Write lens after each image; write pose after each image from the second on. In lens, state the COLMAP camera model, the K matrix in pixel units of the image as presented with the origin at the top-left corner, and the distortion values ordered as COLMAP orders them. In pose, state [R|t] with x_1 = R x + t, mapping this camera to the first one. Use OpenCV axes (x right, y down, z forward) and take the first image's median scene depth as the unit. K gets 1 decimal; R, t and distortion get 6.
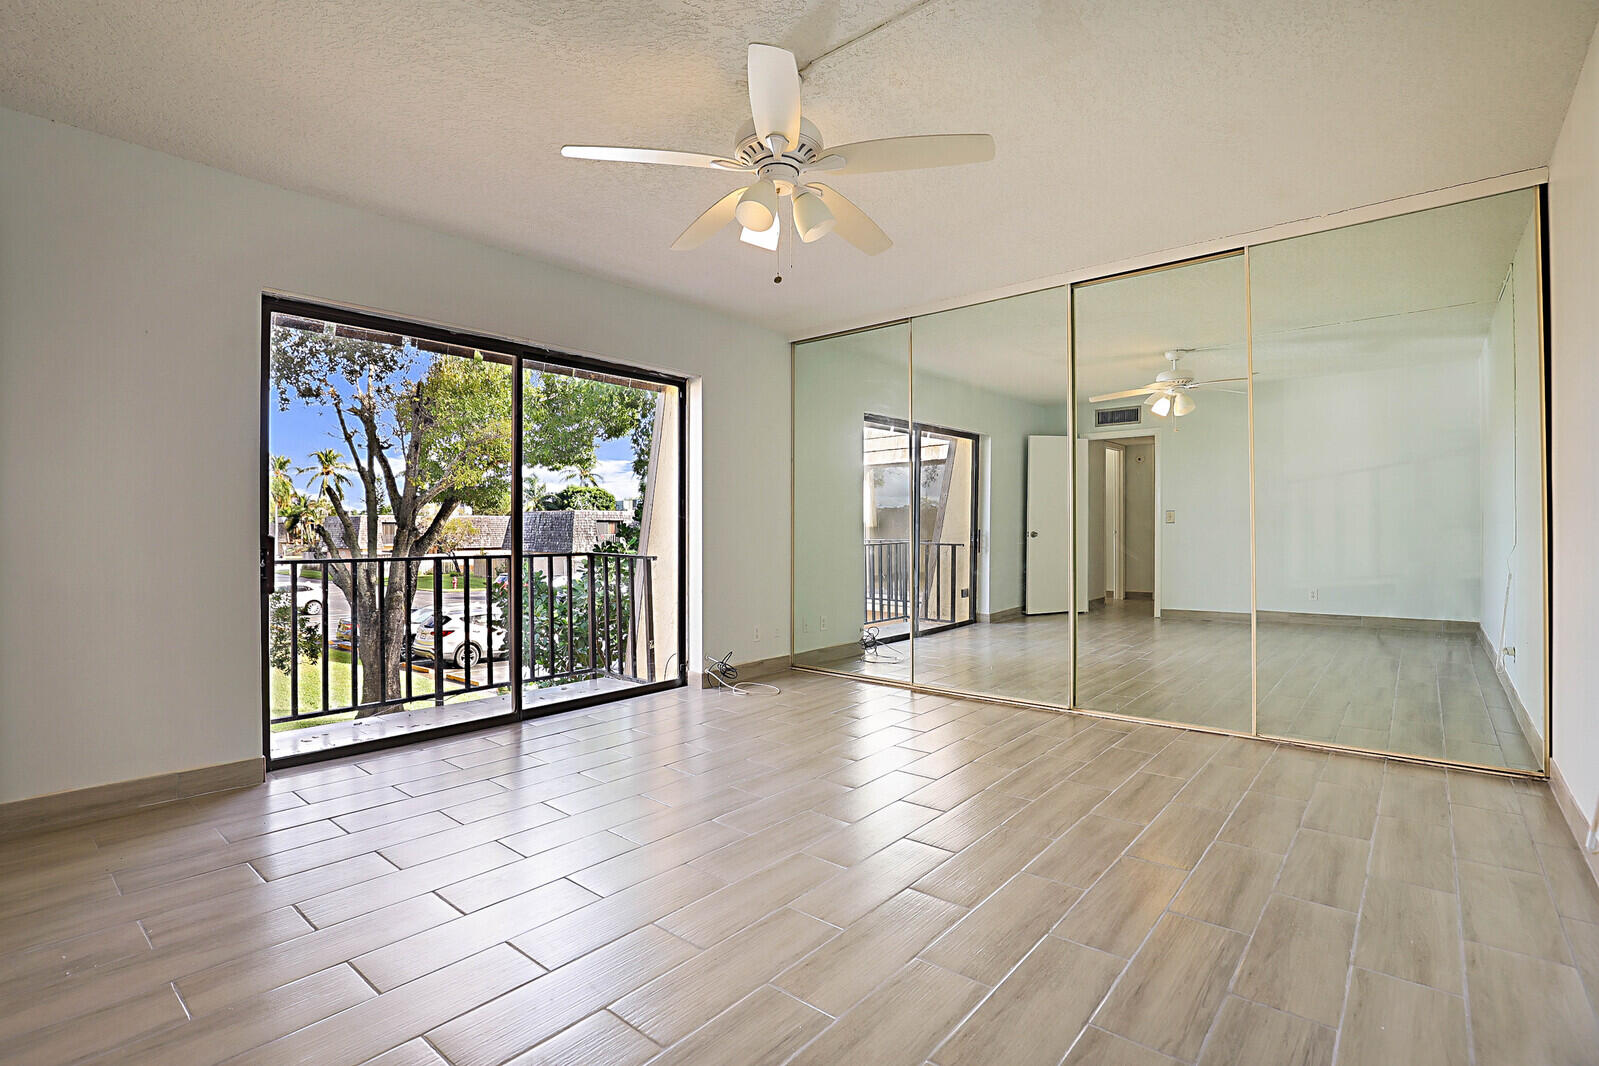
lens RADIAL K [[747.4, 0, 799.5], [0, 747.4, 526.0], [0, 0, 1]] dist [-0.027546, 0.002573]
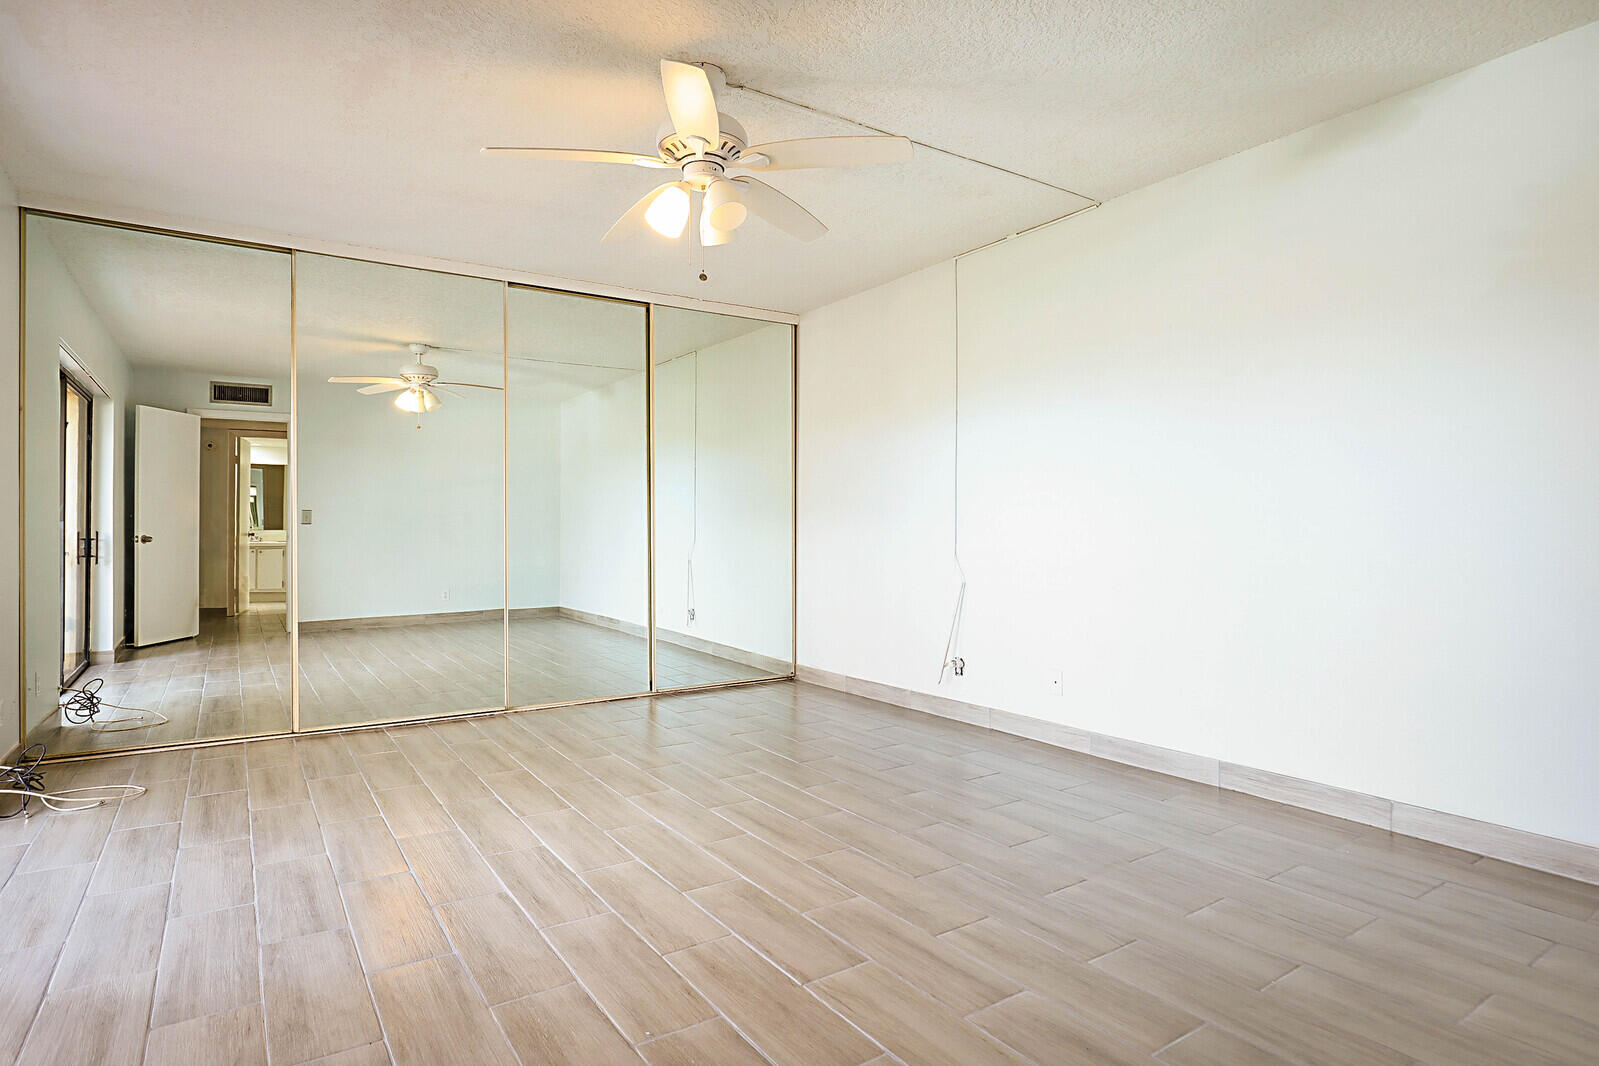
lens RADIAL K [[858.3, 0, 795.5], [0, 858.3, 535.3], [0, 0, 1]] dist [-0.018445, 0.001130]
pose [[0.277777, -0.003850, 0.960638, -0.313112], [-0.001084, 0.999990, 0.004321, 0.003812], [-0.960645, -0.002242, 0.277770, 0.157487]]
